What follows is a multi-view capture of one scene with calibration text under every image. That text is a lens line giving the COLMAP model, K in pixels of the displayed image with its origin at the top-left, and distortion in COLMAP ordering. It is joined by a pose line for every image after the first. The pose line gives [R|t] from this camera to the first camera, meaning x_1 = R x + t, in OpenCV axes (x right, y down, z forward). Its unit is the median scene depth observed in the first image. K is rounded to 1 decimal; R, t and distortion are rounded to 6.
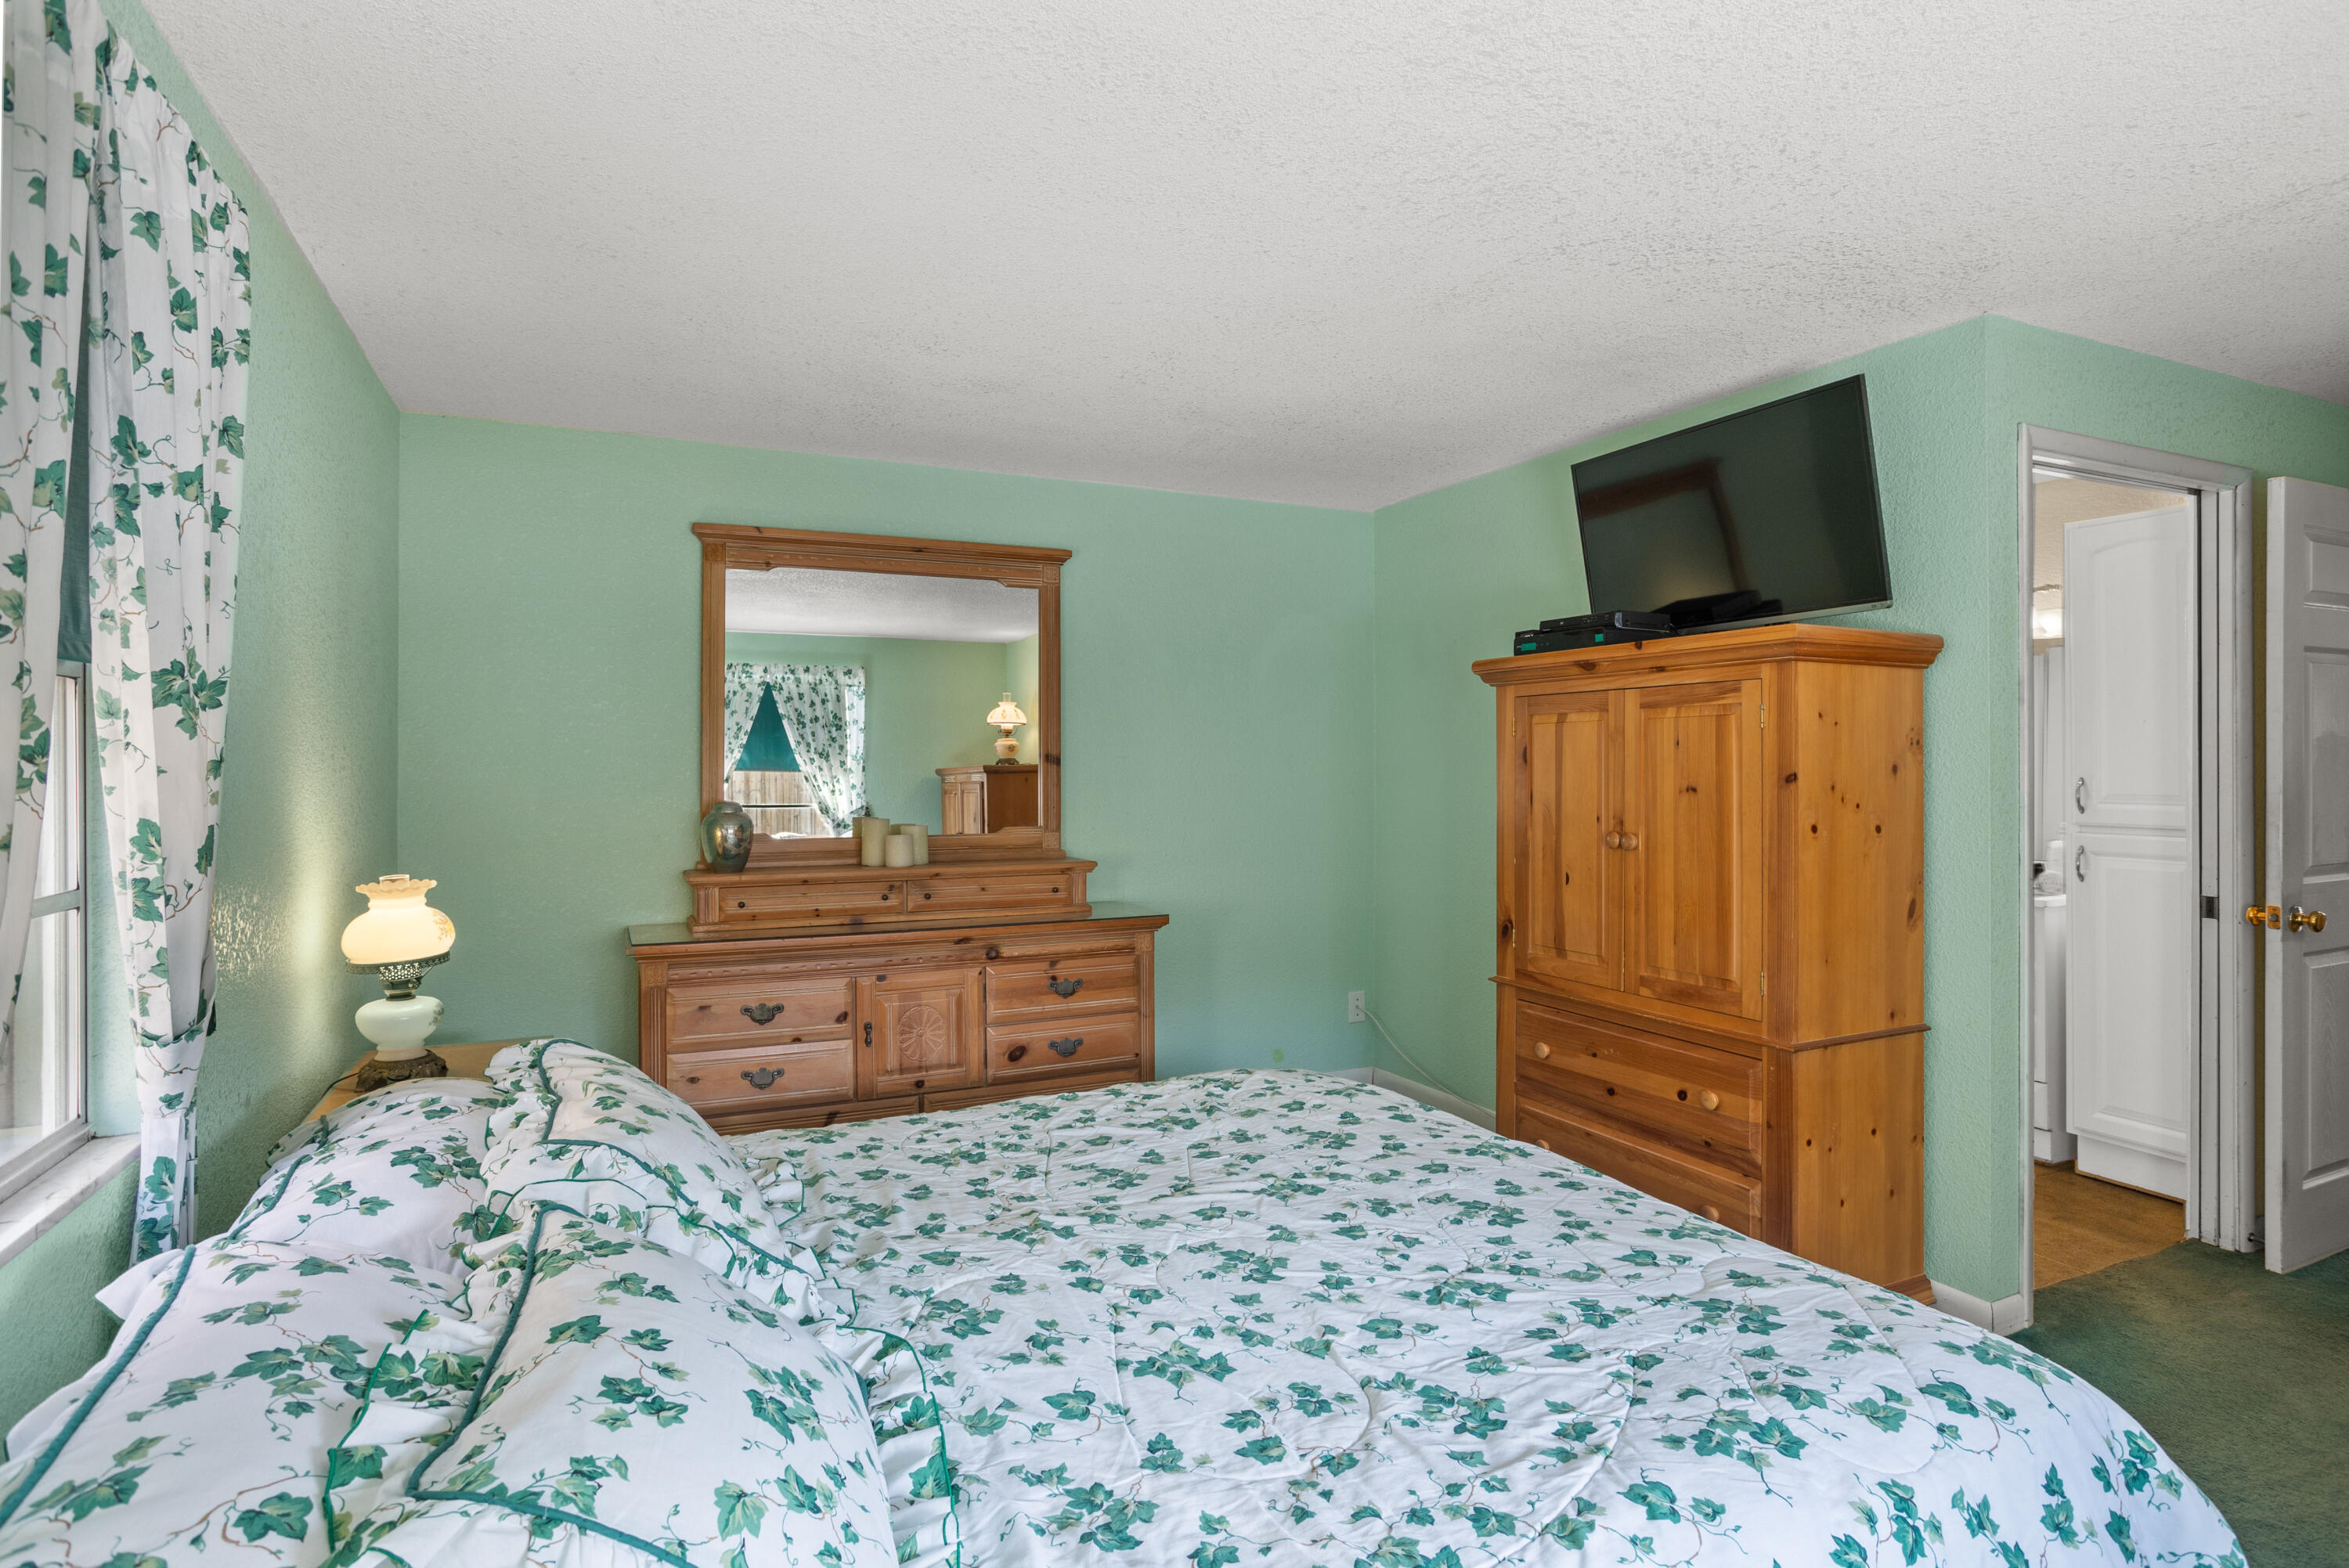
lens RADIAL K [[1223.6, 0, 1169.1], [0, 1223.6, 793.0], [0, 0, 1]] dist [-0.047121, 0.000567]
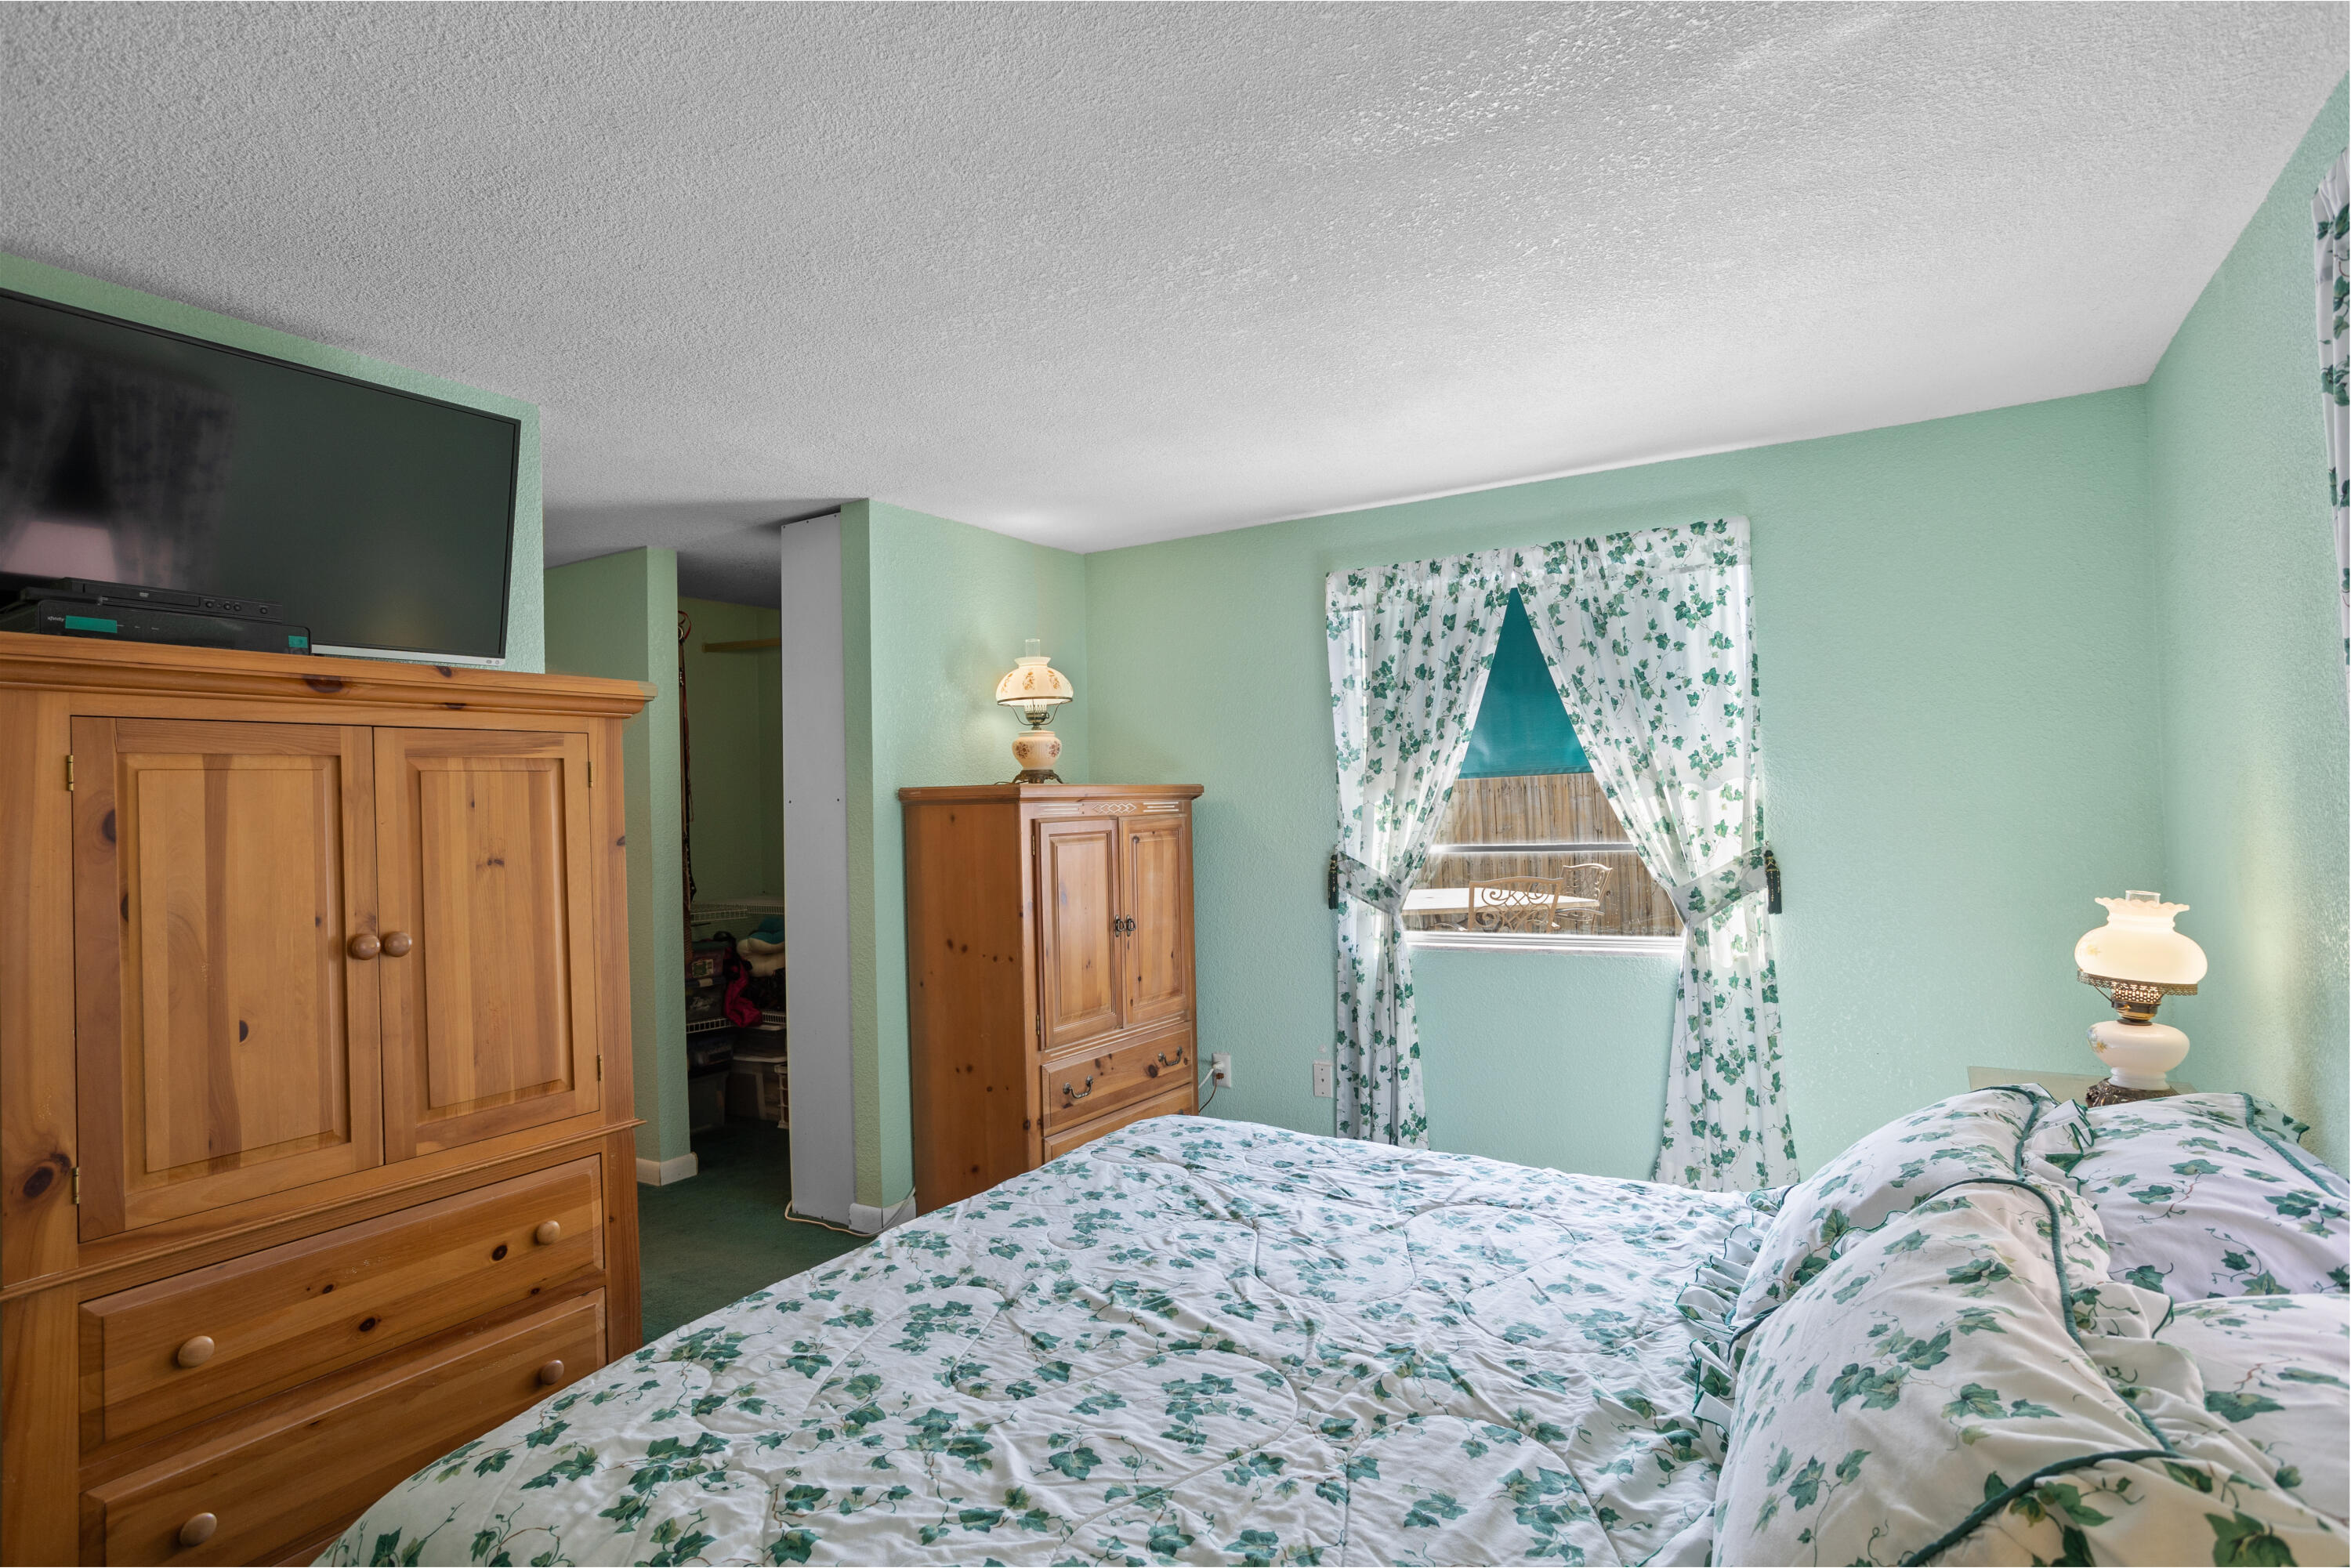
lens RADIAL K [[1224.7, 0, 1170.1], [0, 1224.7, 793.0], [0, 0, 1]] dist [-0.047121, 0.000567]
pose [[-0.568507, 0.034659, 0.821948, -0.513752], [0.058837, 0.998267, -0.001398, -0.022748], [-0.820571, 0.047566, -0.569561, 1.169216]]
